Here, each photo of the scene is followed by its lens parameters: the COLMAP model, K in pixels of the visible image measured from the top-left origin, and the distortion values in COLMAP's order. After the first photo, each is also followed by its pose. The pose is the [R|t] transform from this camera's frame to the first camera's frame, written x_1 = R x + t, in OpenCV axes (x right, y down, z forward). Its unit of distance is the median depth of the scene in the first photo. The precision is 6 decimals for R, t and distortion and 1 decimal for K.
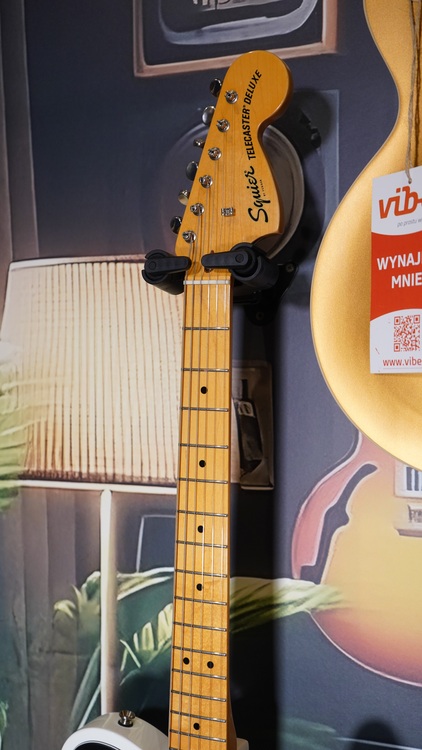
lens RADIAL K [[956.1, 0, 213.2], [0, 956.1, 378.4], [0, 0, 1]] dist [0.008628, 0.000000]
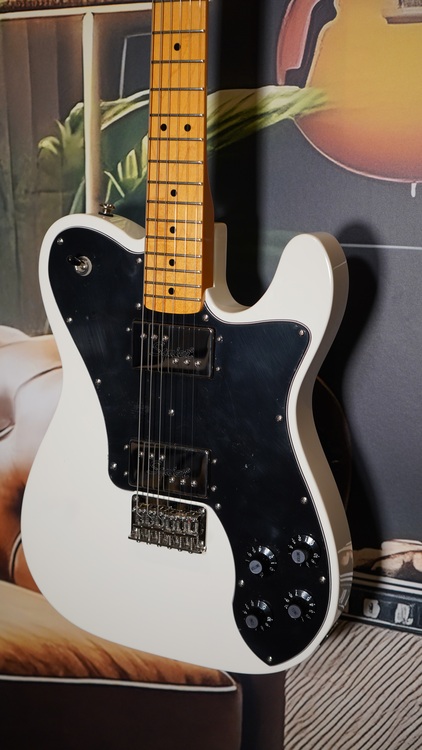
lens RADIAL K [[956.1, 0, 210.7], [0, 956.1, 377.9], [0, 0, 1]] dist [0.008628, 0.000000]
pose [[0.999790, 0.012639, -0.016114, 0.032943], [-0.009293, 0.981157, 0.192989, 0.298725], [0.018250, -0.192798, 0.981069, -0.016286]]
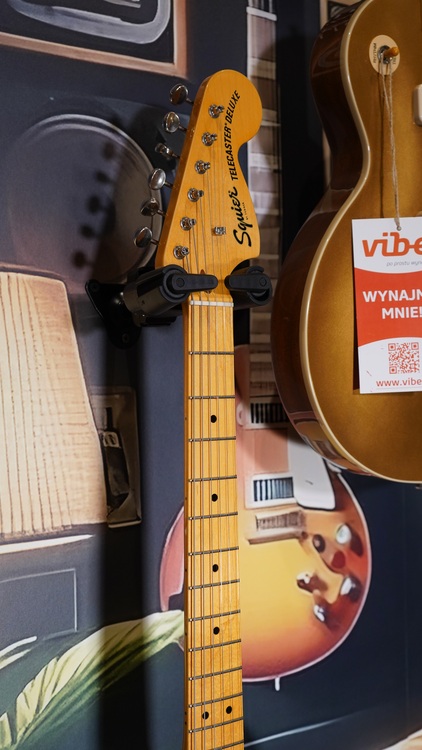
lens RADIAL K [[956.1, 0, 214.2], [0, 956.1, 378.9], [0, 0, 1]] dist [0.008628, 0.000000]
pose [[0.536221, -0.023289, 0.843756, -0.659180], [0.037772, 0.999280, 0.003577, -0.024877], [-0.843232, 0.029953, 0.536715, 0.410030]]
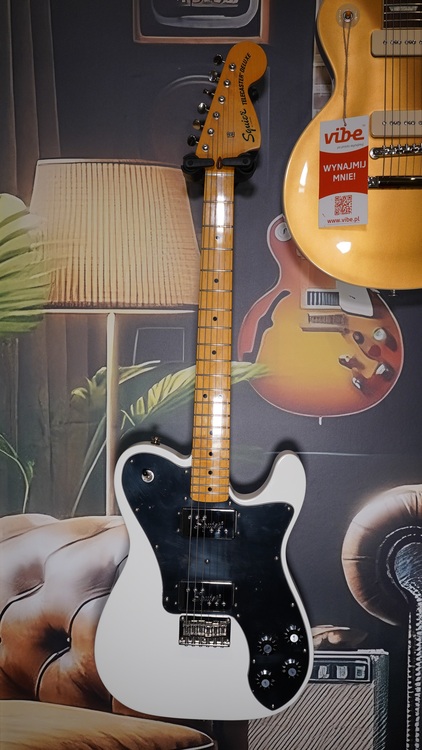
lens RADIAL K [[956.1, 0, 213.8], [0, 956.1, 377.1], [0, 0, 1]] dist [0.008628, 0.000000]
pose [[0.929158, -0.014685, 0.369392, -0.542656], [-0.004230, 0.998723, 0.050343, 0.145434], [-0.369660, -0.048339, 0.927909, -0.504226]]
